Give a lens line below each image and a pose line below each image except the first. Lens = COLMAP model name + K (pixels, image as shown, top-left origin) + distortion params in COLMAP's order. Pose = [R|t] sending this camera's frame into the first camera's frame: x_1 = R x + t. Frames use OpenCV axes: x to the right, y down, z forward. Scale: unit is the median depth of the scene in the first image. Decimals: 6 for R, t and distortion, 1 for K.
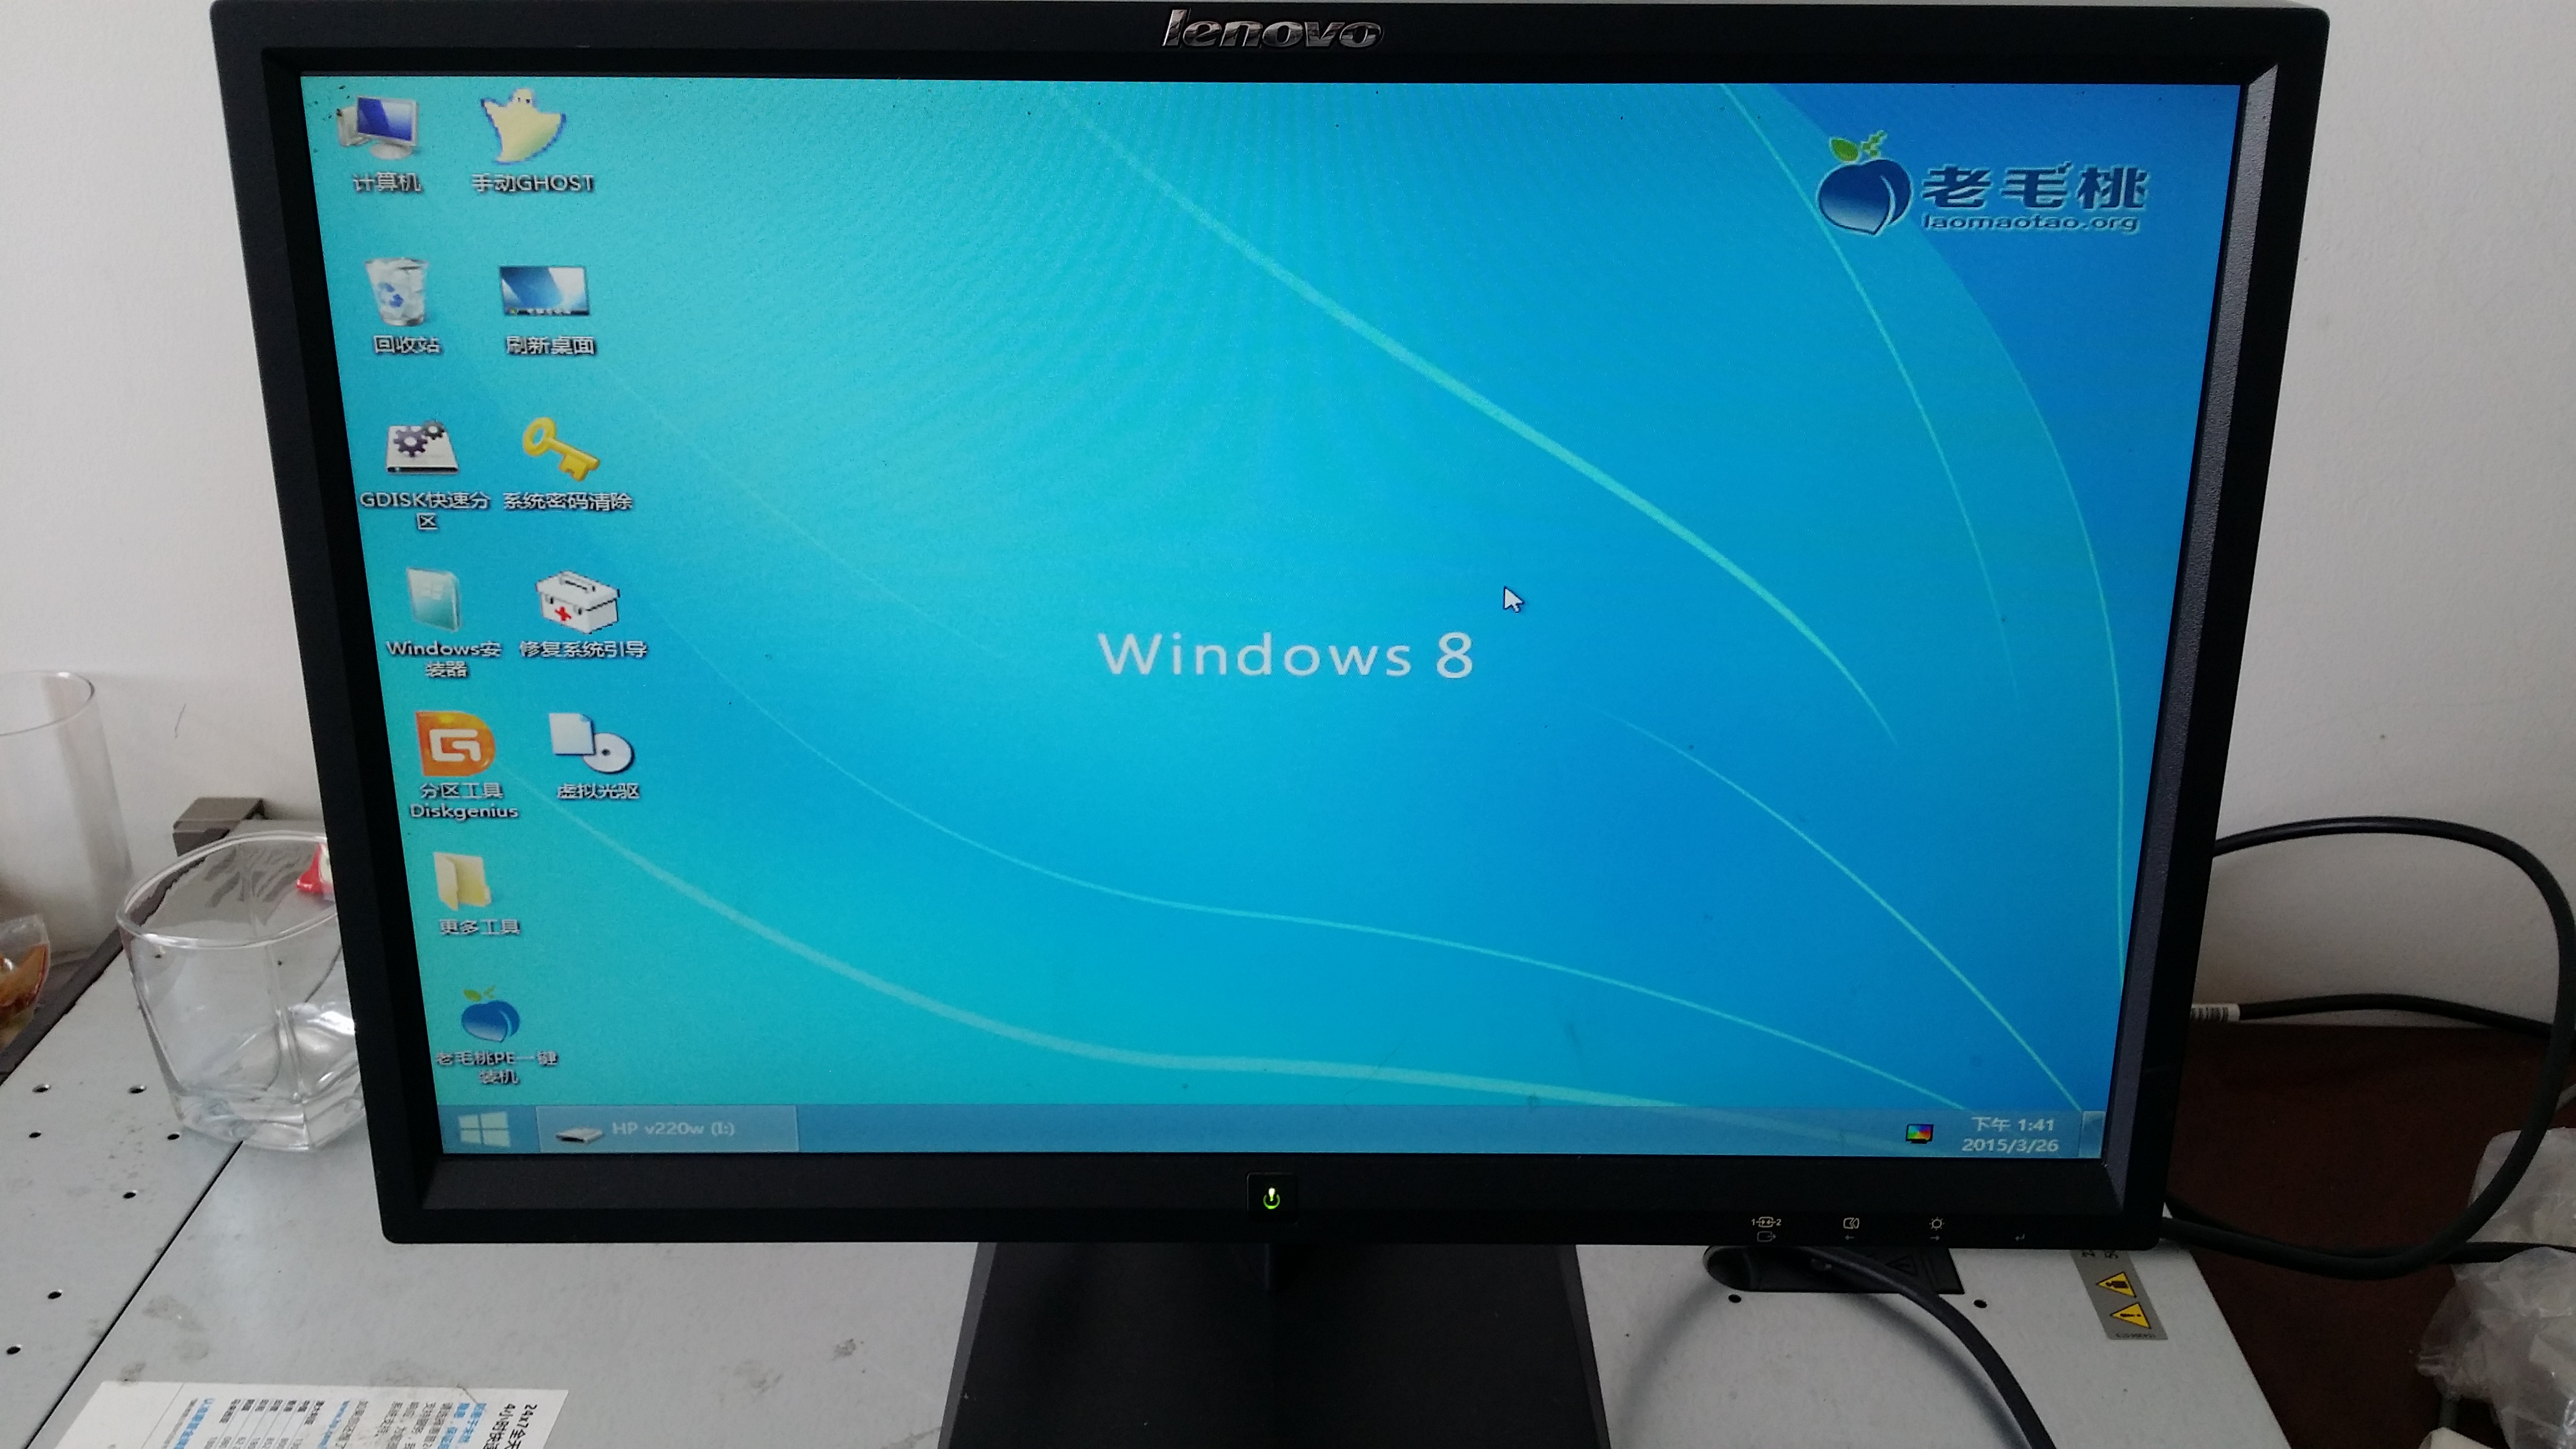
lens RADIAL K [[2038.7, 0, 1288.0], [0, 2038.7, 724.5], [0, 0, 1]] dist [0.001016, -0.076097]
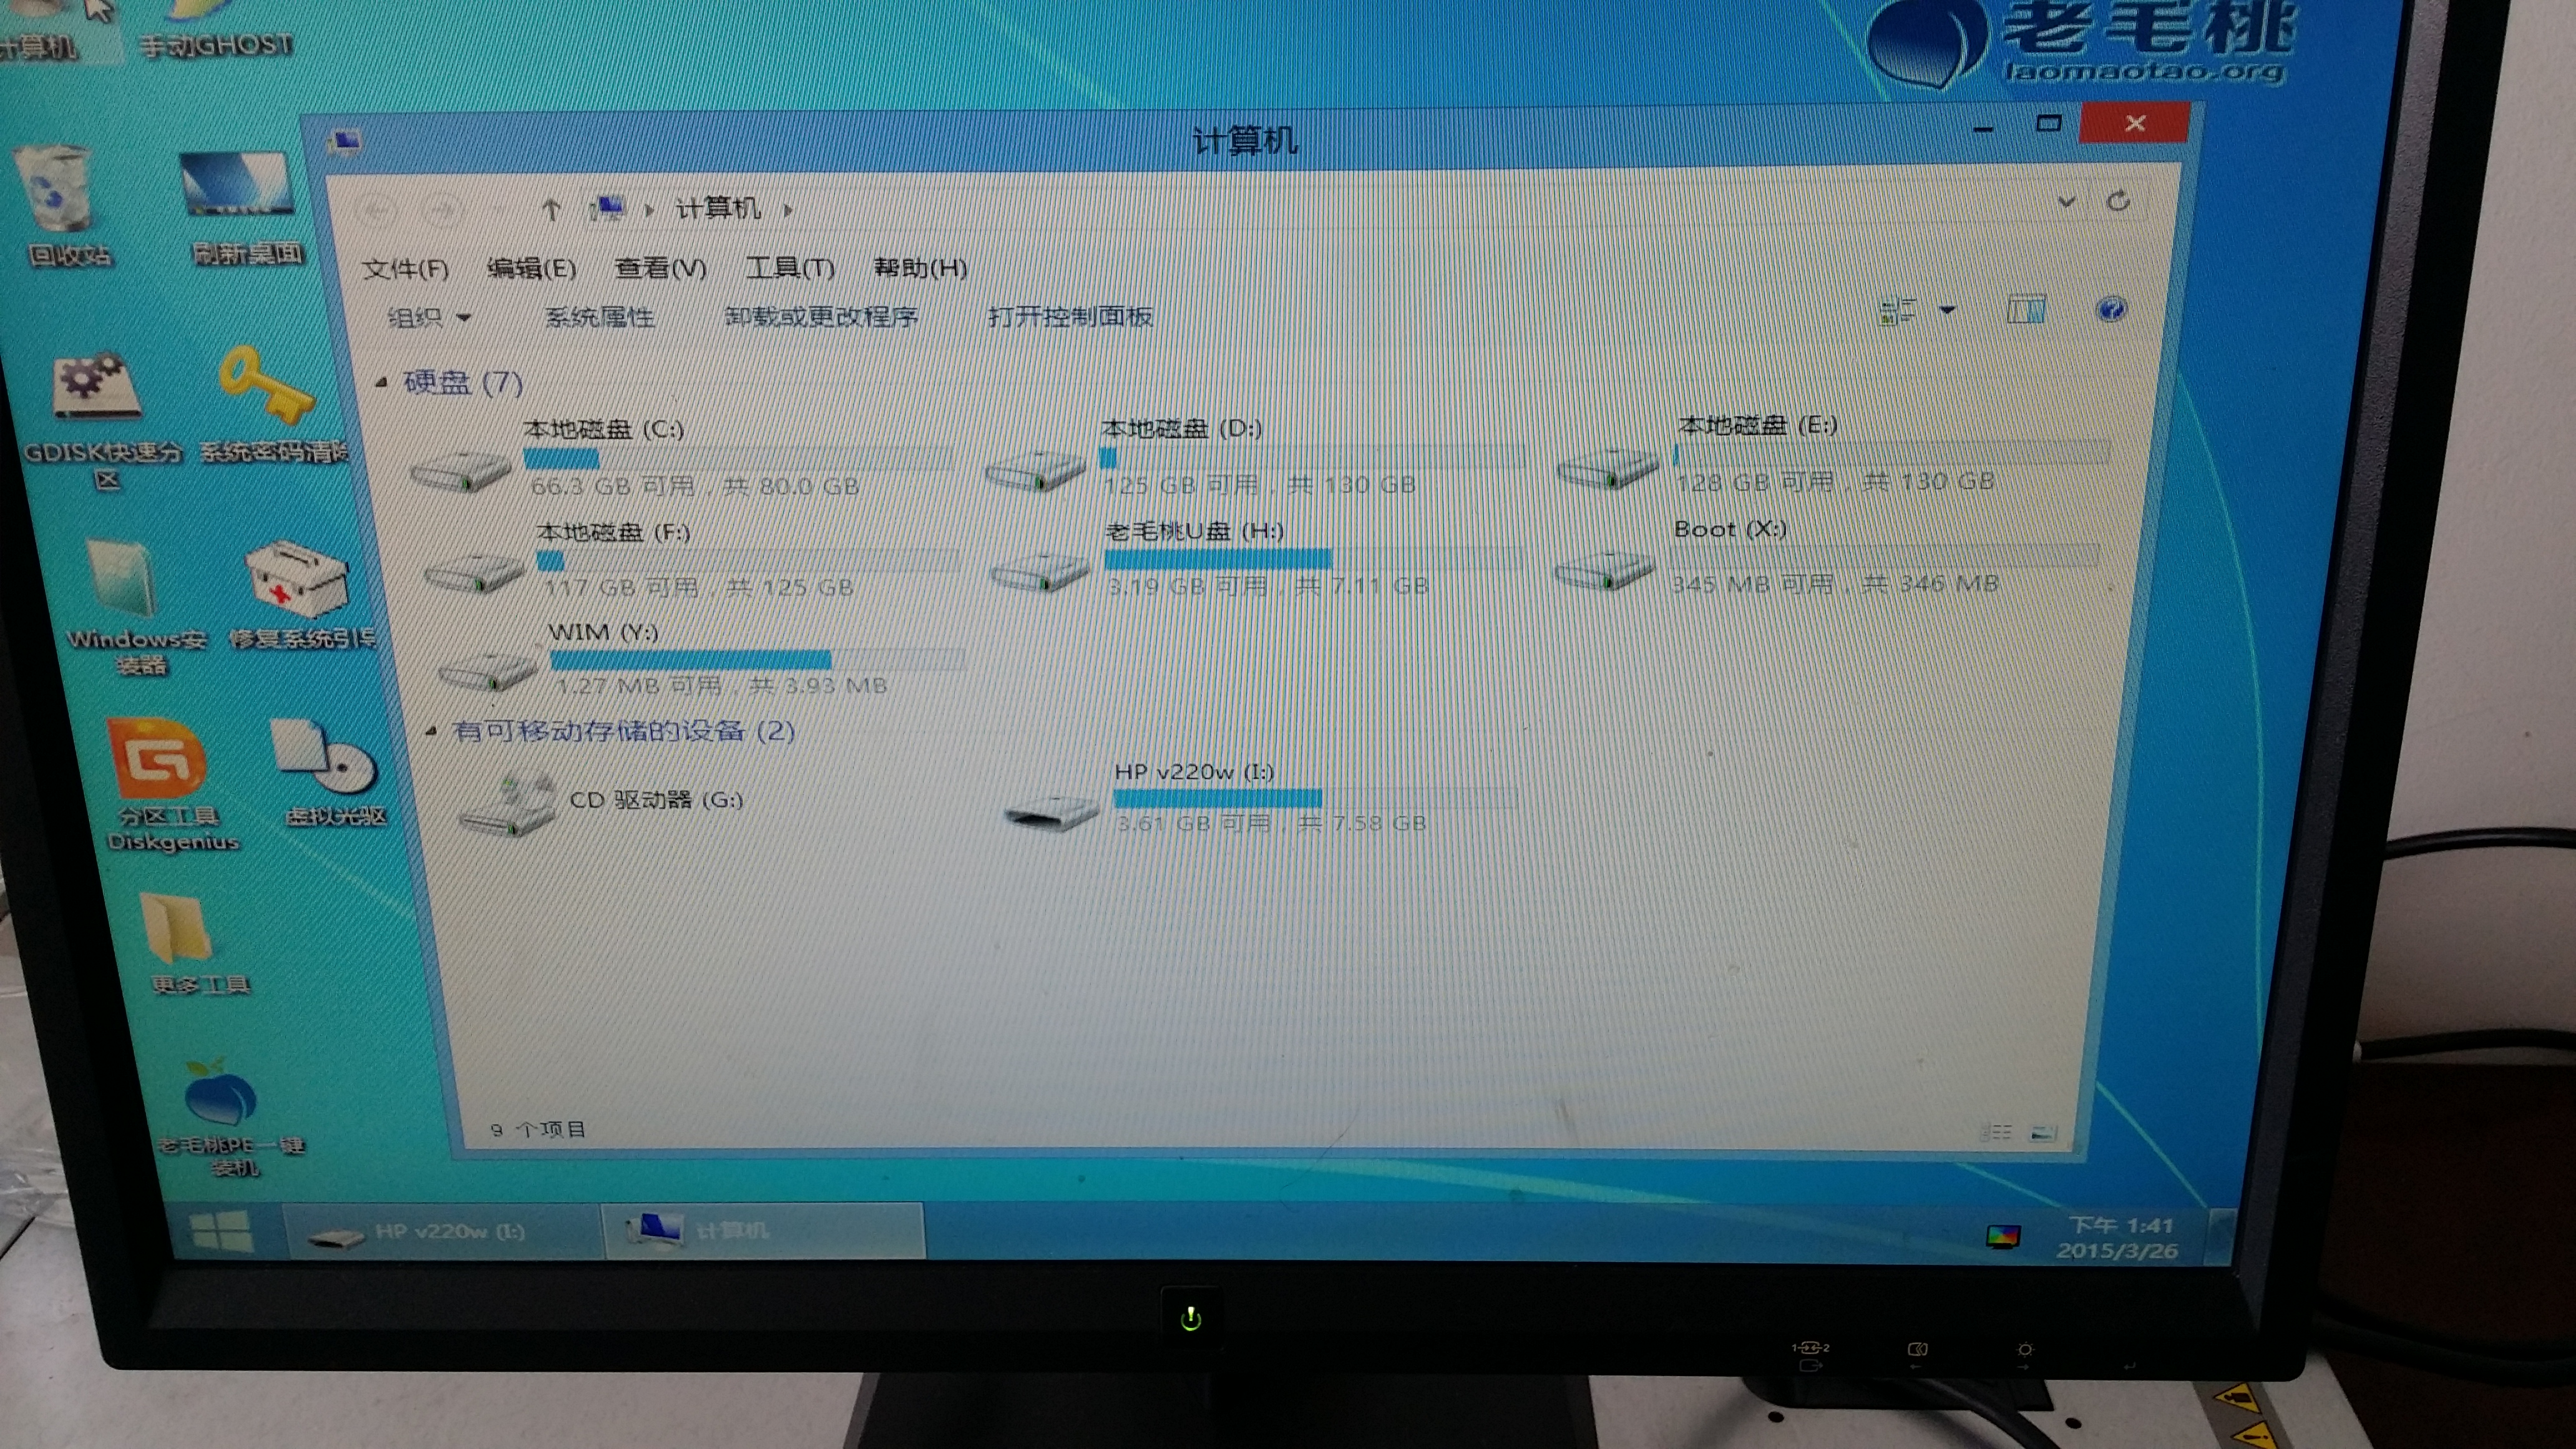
lens RADIAL K [[2038.7, 0, 1288.0], [0, 2038.7, 724.5], [0, 0, 1]] dist [0.001016, -0.076097]
pose [[0.999621, -0.005550, -0.026948, 0.057750], [0.005514, 0.999984, -0.001400, -0.000170], [0.026956, 0.001251, 0.999636, 0.214846]]
